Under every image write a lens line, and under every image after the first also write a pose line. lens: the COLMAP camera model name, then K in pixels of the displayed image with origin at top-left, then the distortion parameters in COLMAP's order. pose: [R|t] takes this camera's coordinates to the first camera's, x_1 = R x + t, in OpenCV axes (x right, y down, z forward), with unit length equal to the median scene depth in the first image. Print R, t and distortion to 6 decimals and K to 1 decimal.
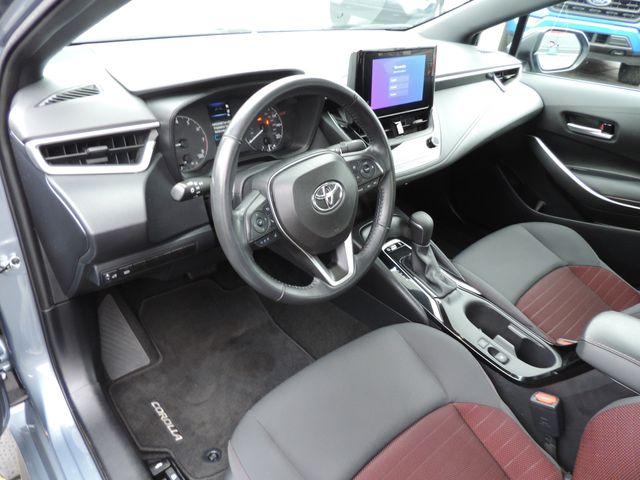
lens RADIAL K [[445.1, 0, 320.0], [0, 445.1, 240.0], [0, 0, 1]] dist [-0.025214, -0.000248]
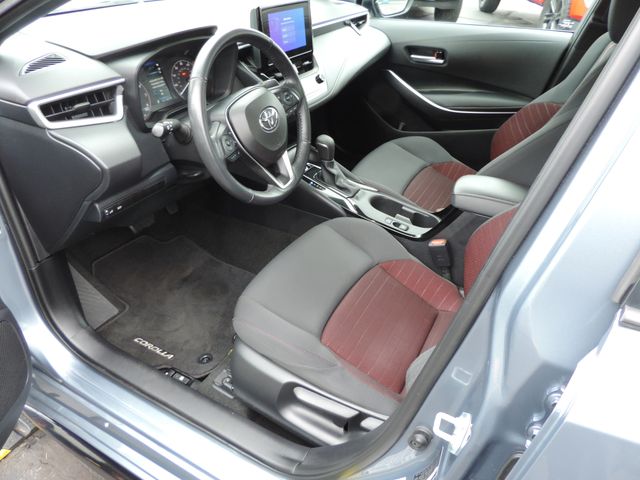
lens RADIAL K [[439.6, 0, 320.0], [0, 439.6, 240.0], [0, 0, 1]] dist [-0.037268, -0.000502]
pose [[0.939935, -0.217970, 0.262699, -0.197498], [0.197906, 0.975014, 0.100898, 0.114961], [-0.278128, -0.042848, 0.959588, -0.235384]]
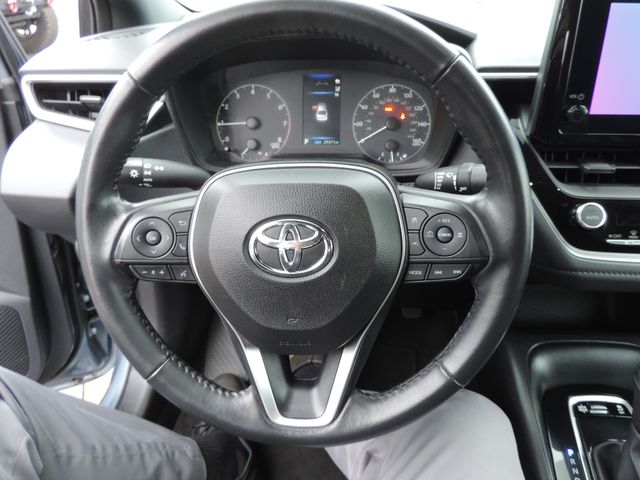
lens RADIAL K [[440.1, 0, 320.0], [0, 440.1, 240.0], [0, 0, 1]] dist [-0.002567, -0.000715]
pose [[0.704324, 0.283740, -0.650706, 0.249641], [-0.323225, 0.944295, 0.061901, -0.105114], [0.632023, 0.166726, 0.756802, 0.499419]]
